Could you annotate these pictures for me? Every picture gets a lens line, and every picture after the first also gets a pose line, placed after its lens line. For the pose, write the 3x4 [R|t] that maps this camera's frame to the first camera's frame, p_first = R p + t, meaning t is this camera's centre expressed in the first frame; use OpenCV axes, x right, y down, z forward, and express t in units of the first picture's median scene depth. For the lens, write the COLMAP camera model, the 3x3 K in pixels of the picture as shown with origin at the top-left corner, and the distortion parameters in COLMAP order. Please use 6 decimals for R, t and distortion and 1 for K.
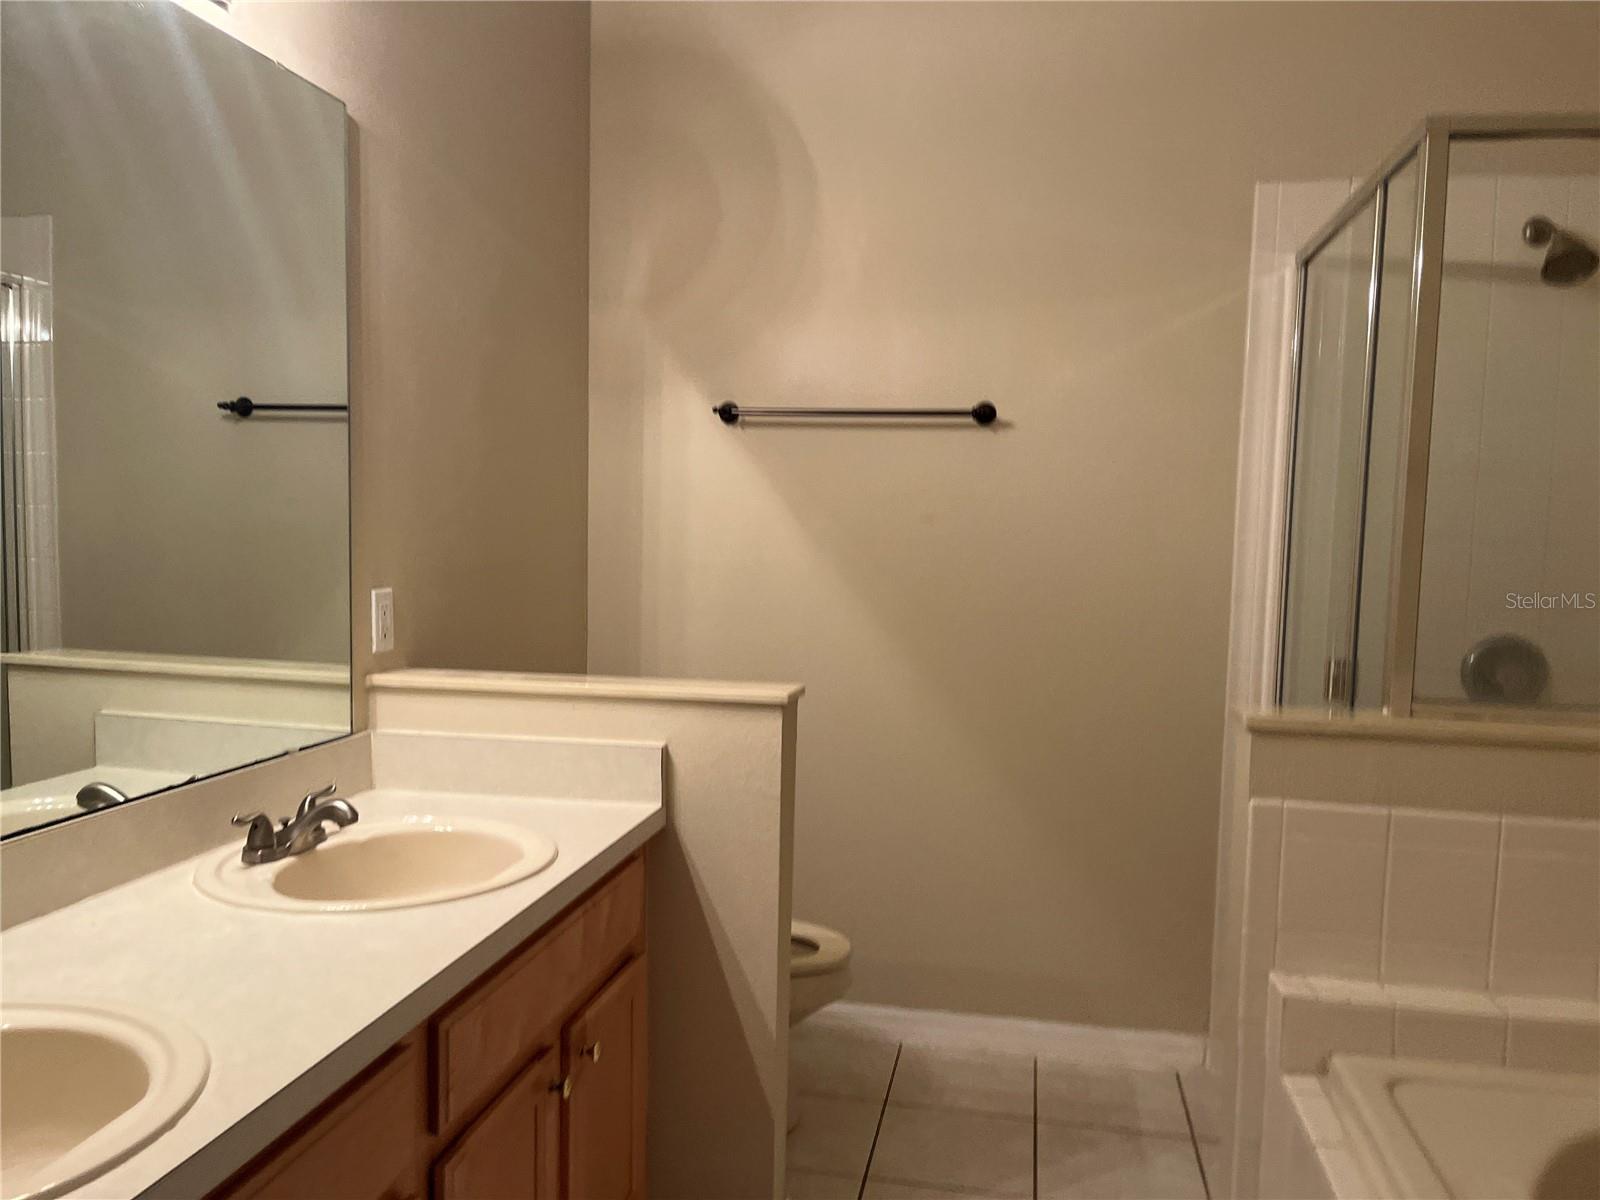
lens RADIAL K [[1216.3, 0, 813.0], [0, 1216.3, 600.7], [0, 0, 1]] dist [0.064693, -0.077868]
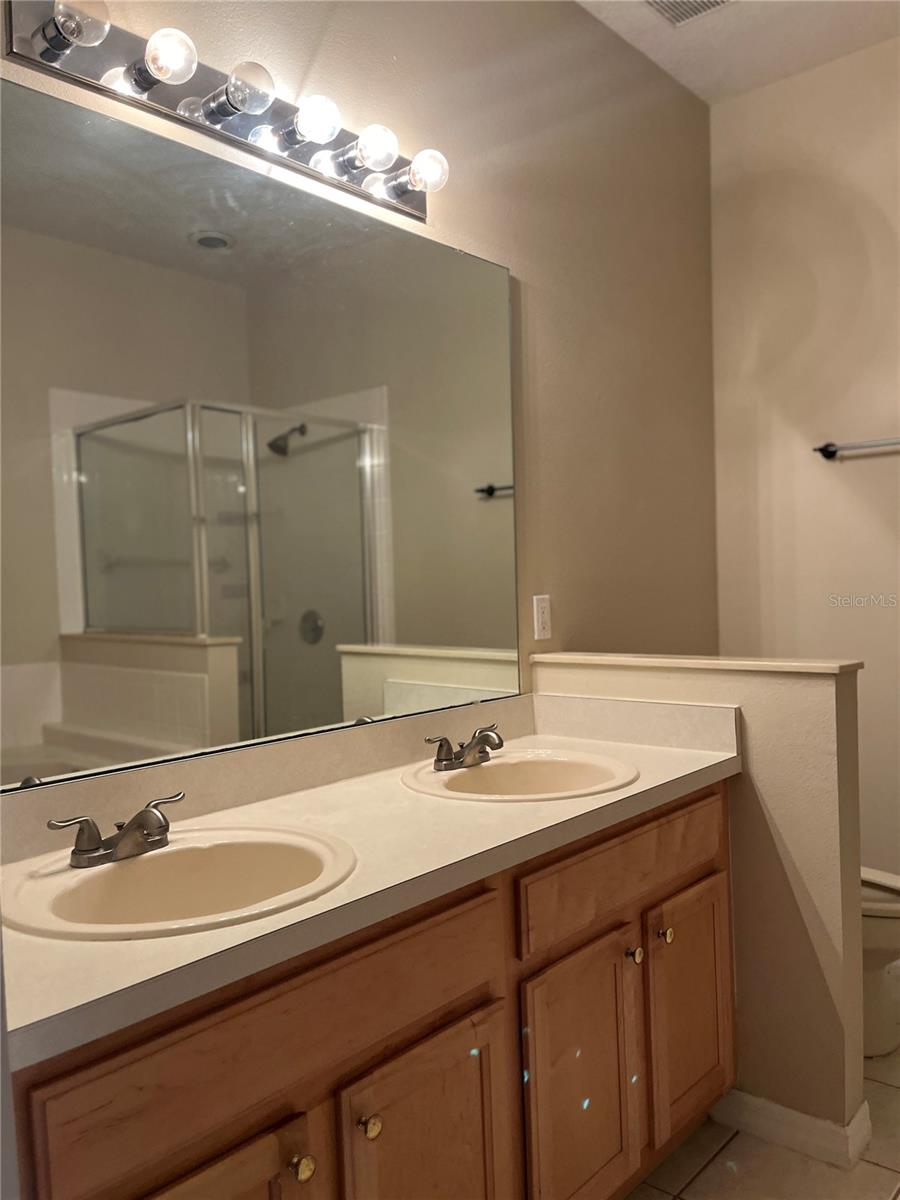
lens RADIAL K [[912.2, 0, 441.3], [0, 912.2, 590.5], [0, 0, 1]] dist [0.064693, -0.077868]
pose [[0.852869, -0.043583, -0.520303, 0.116100], [0.018088, 0.998378, -0.053979, 0.044457], [0.521812, 0.036626, 0.852274, 0.028935]]
